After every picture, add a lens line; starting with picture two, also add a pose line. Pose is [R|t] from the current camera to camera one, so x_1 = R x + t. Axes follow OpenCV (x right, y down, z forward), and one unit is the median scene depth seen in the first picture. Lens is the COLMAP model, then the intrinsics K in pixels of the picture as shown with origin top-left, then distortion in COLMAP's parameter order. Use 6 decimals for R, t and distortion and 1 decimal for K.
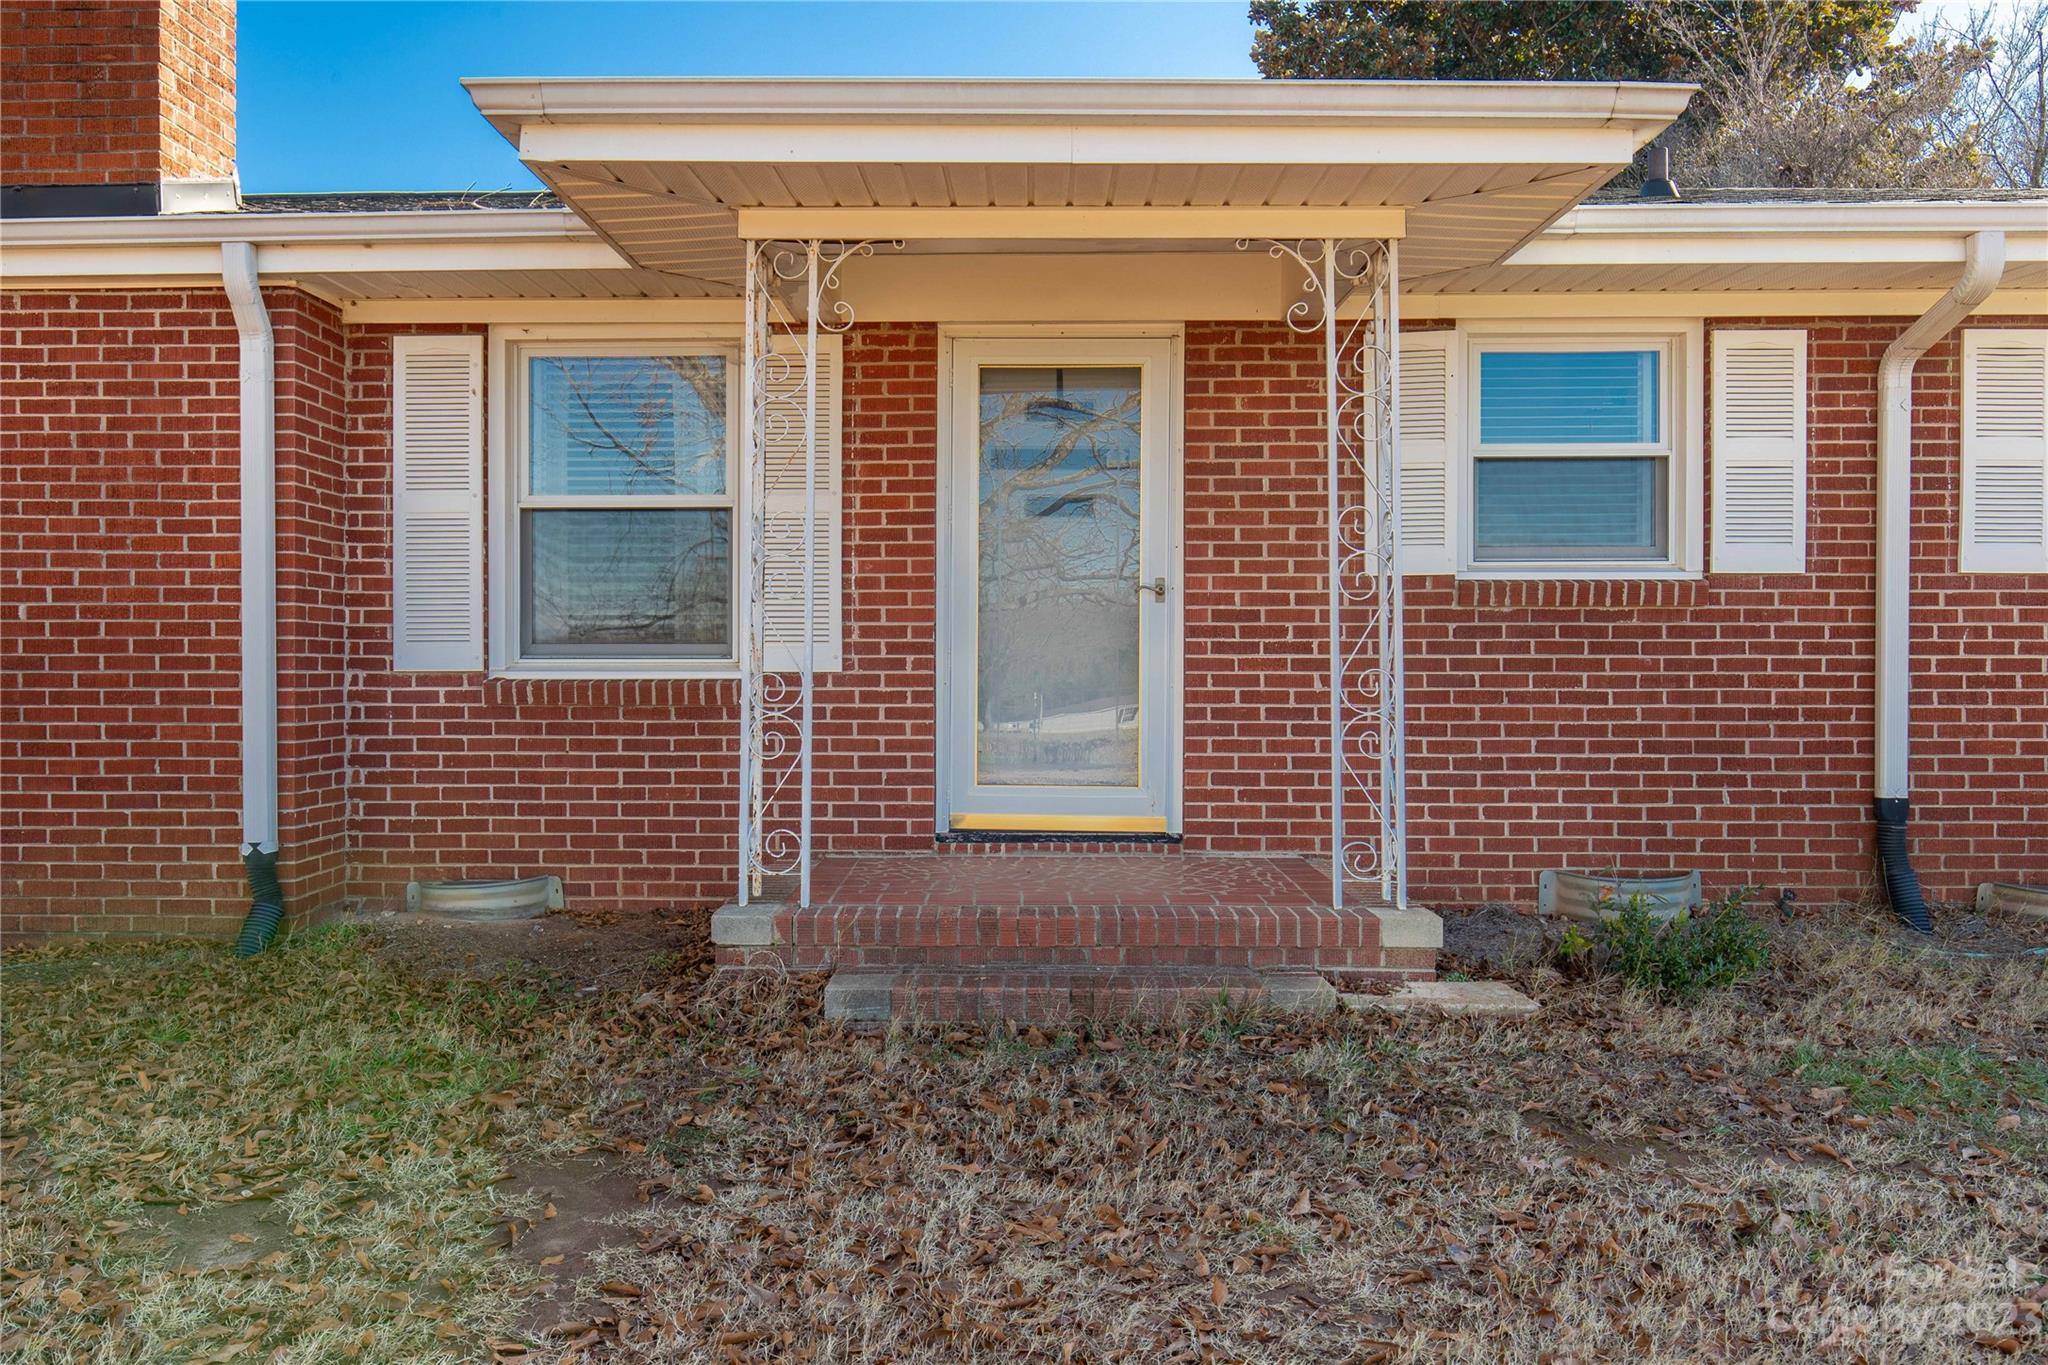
lens RADIAL K [[1395.4, 0, 1024.0], [0, 1395.4, 682.5], [0, 0, 1]] dist [-0.000039, -0.000123]
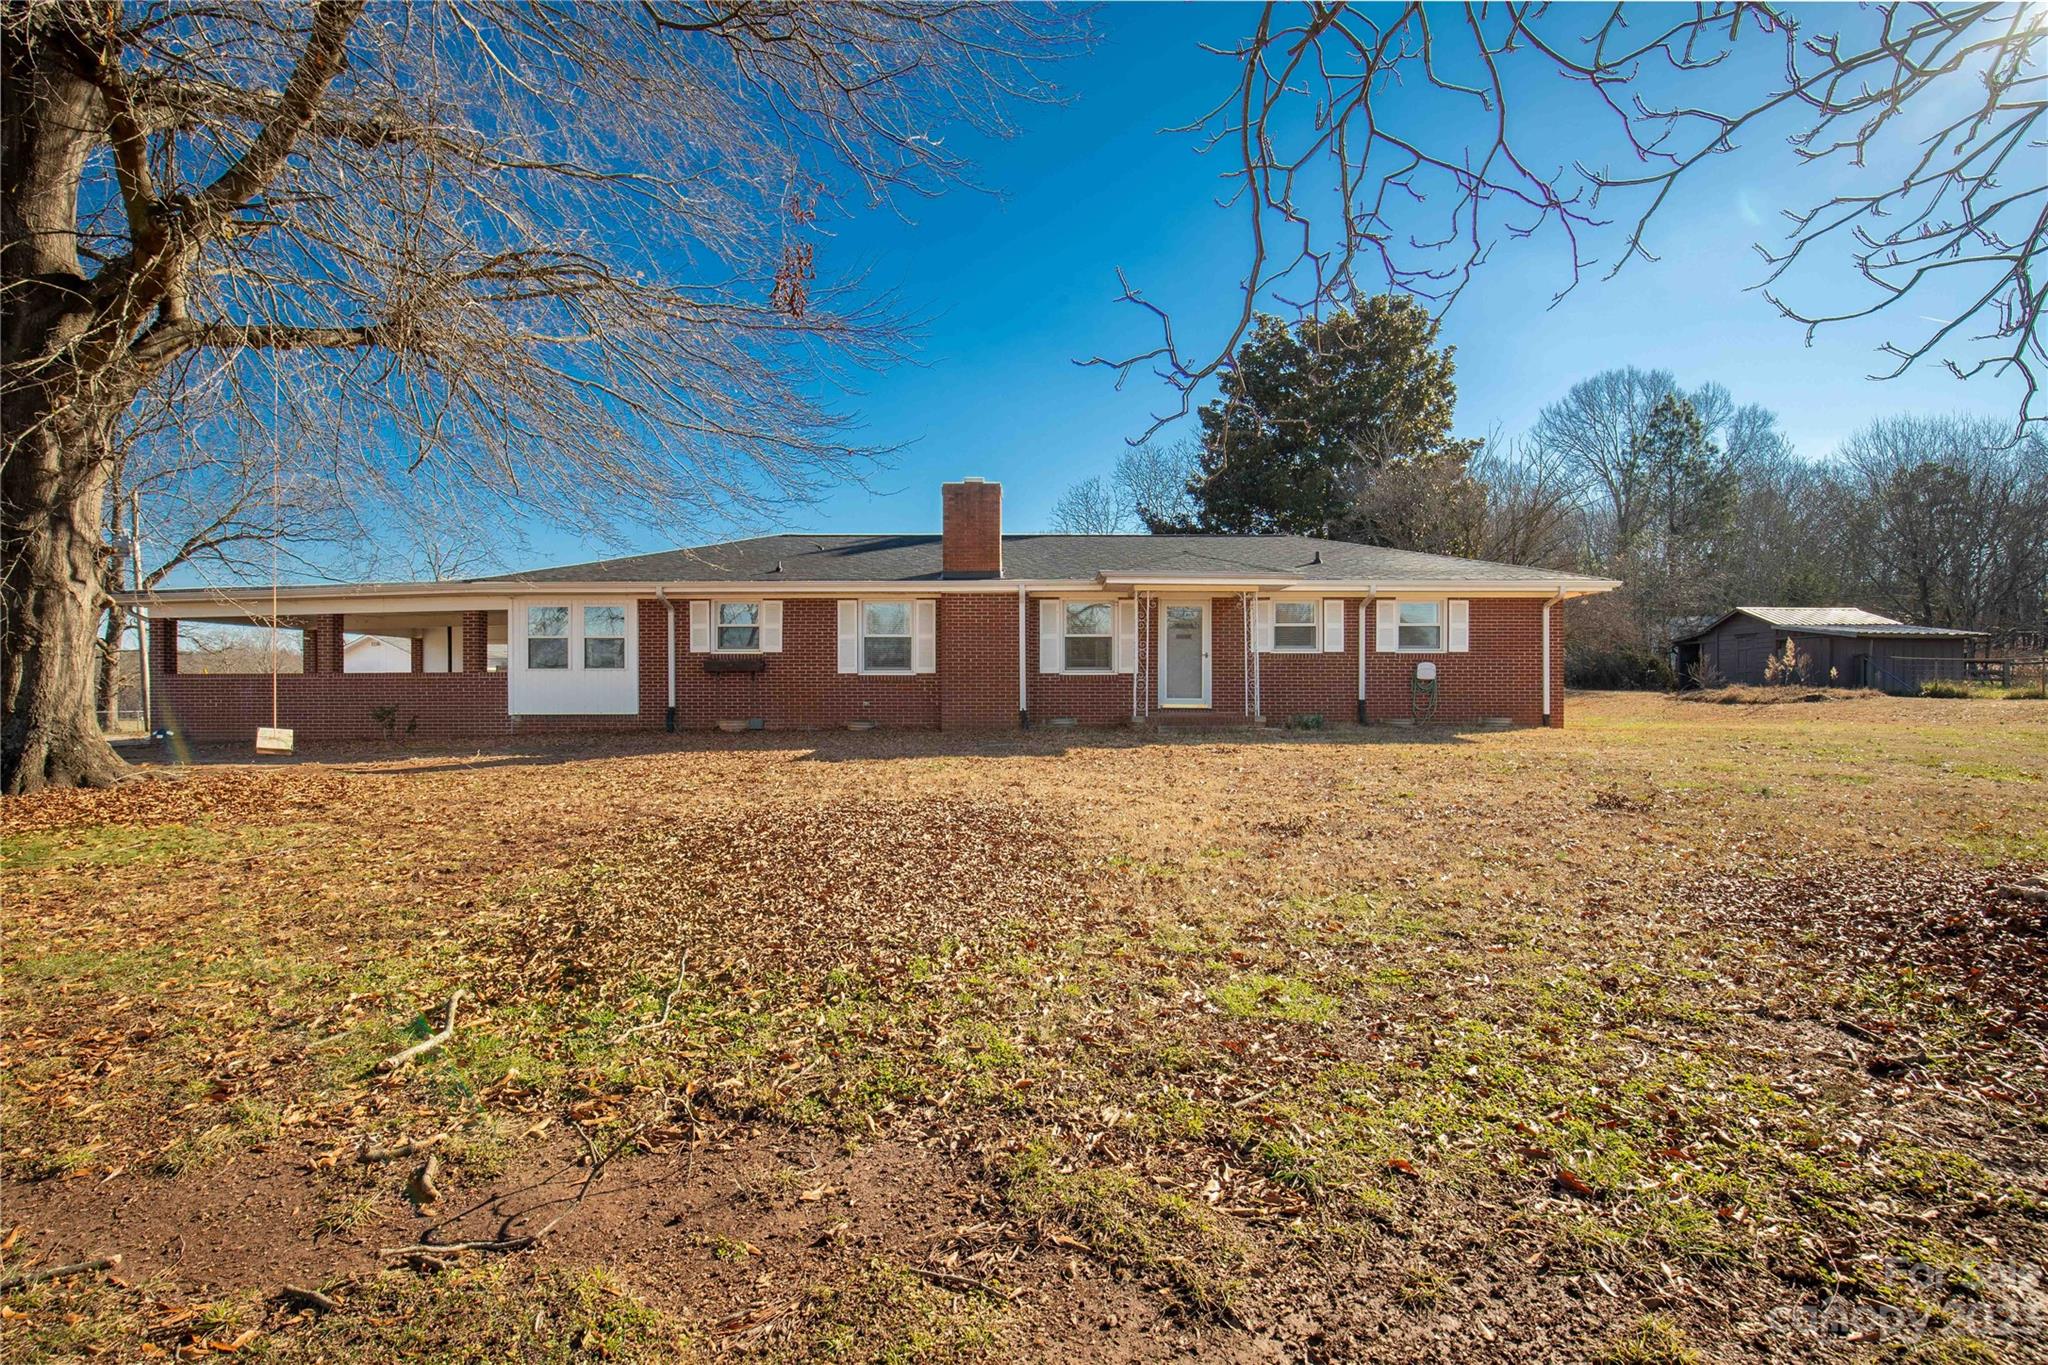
lens RADIAL K [[937.5, 0, 1024.0], [0, 937.5, 682.5], [0, 0, 1]] dist [-0.002024, 0.000176]
pose [[0.999750, -0.001004, 0.022339, -0.583495], [0.001543, 0.999708, -0.024102, 0.097555], [-0.022308, 0.024130, 0.999460, -2.116727]]
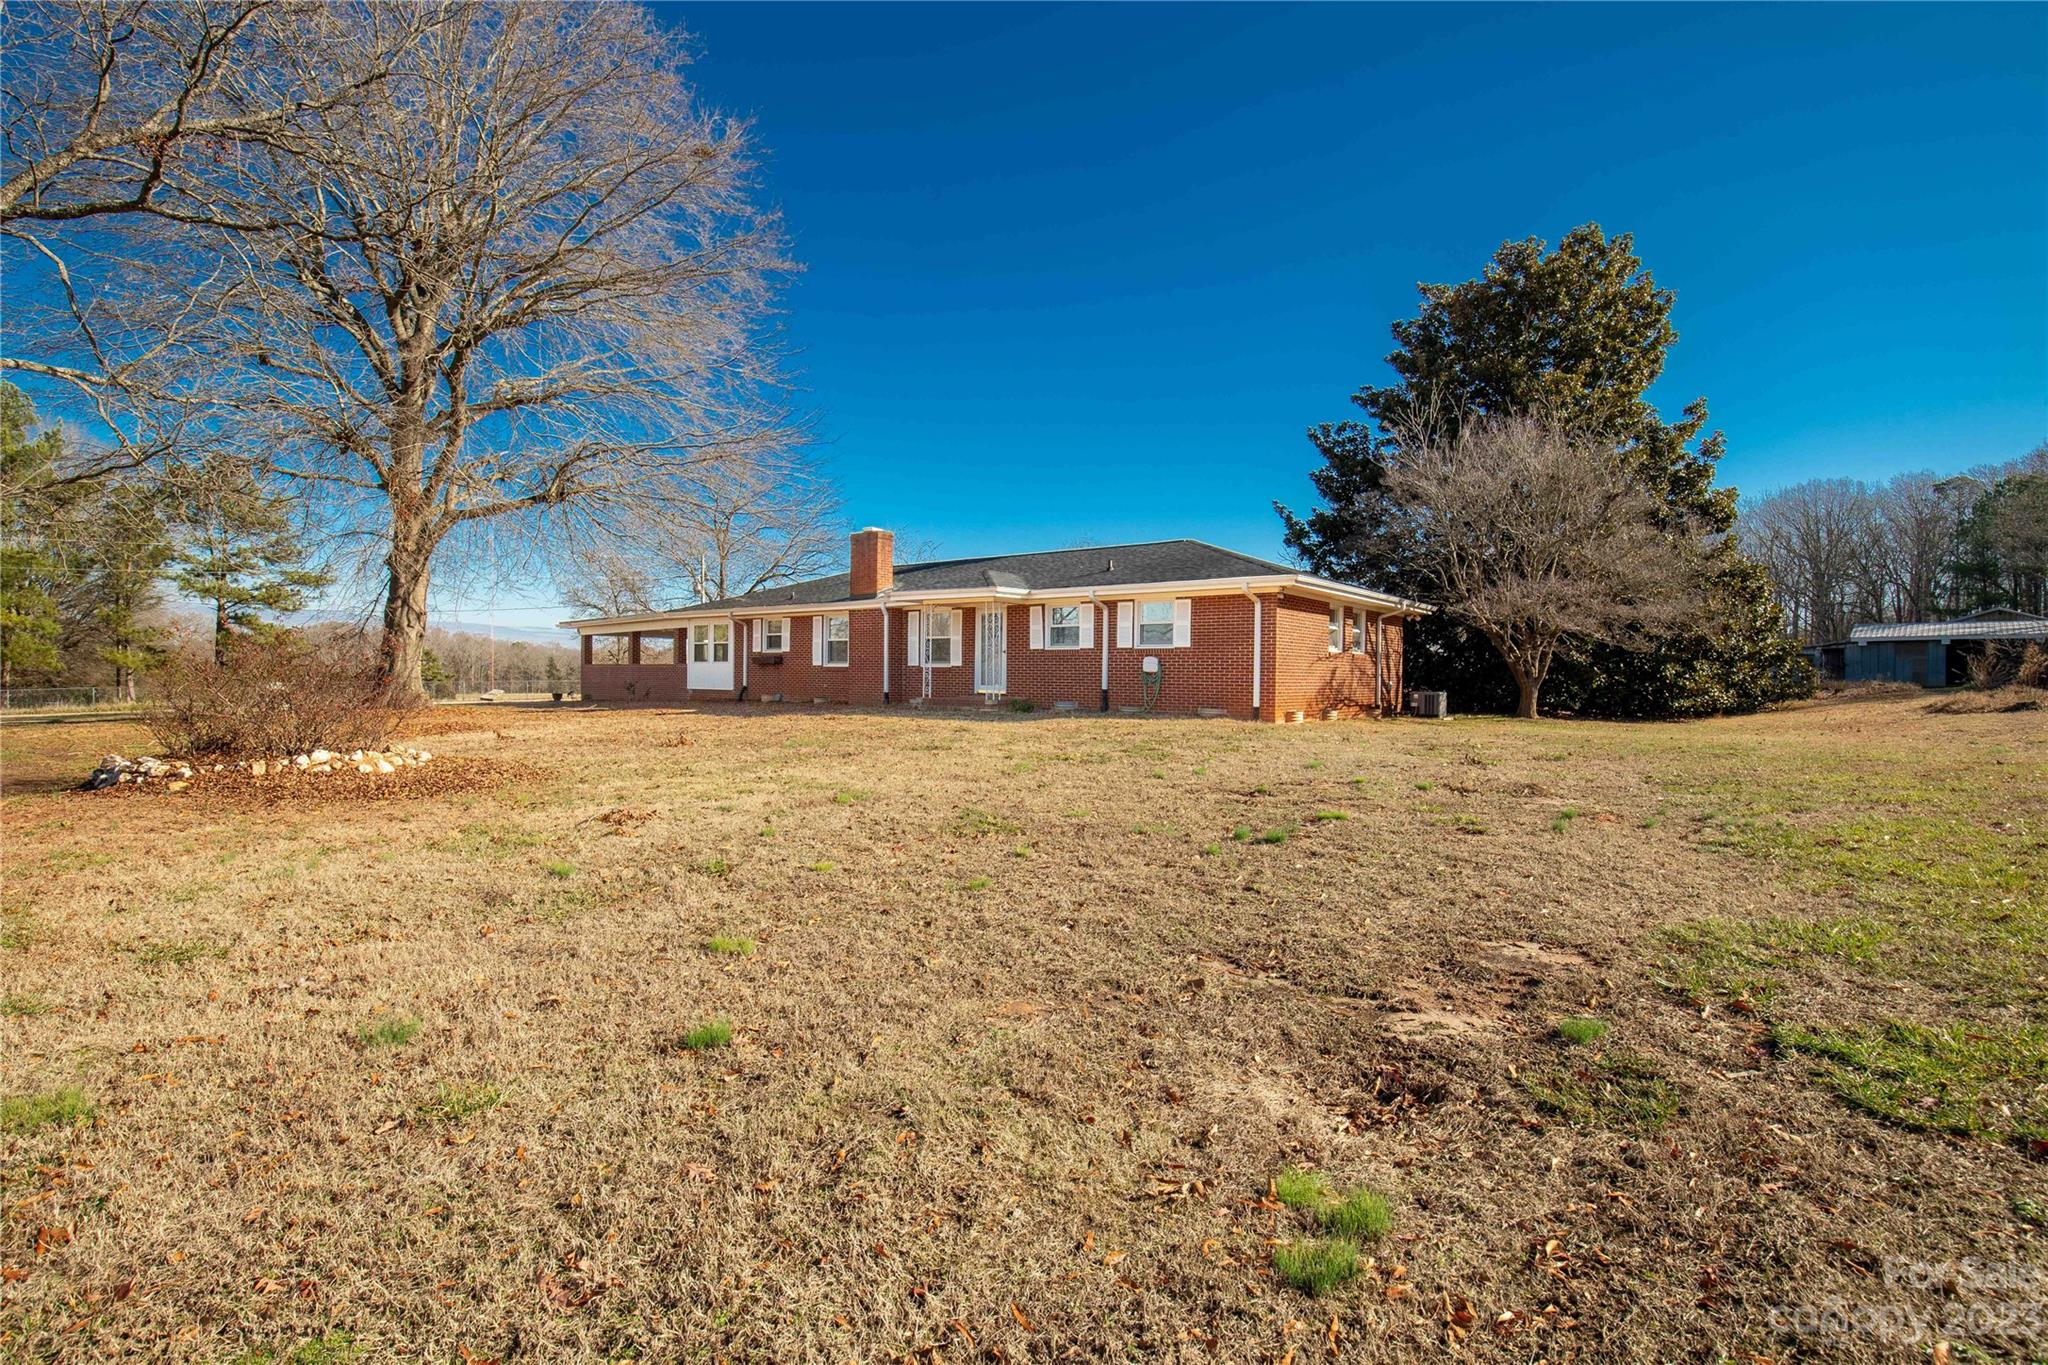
lens RADIAL K [[937.5, 0, 1024.0], [0, 937.5, 682.5], [0, 0, 1]] dist [-0.002024, 0.000176]
pose [[0.800132, 0.013675, -0.599668, 2.524901], [-0.021080, 0.999764, -0.005328, 0.079668], [0.599453, 0.016904, 0.800231, -2.067630]]
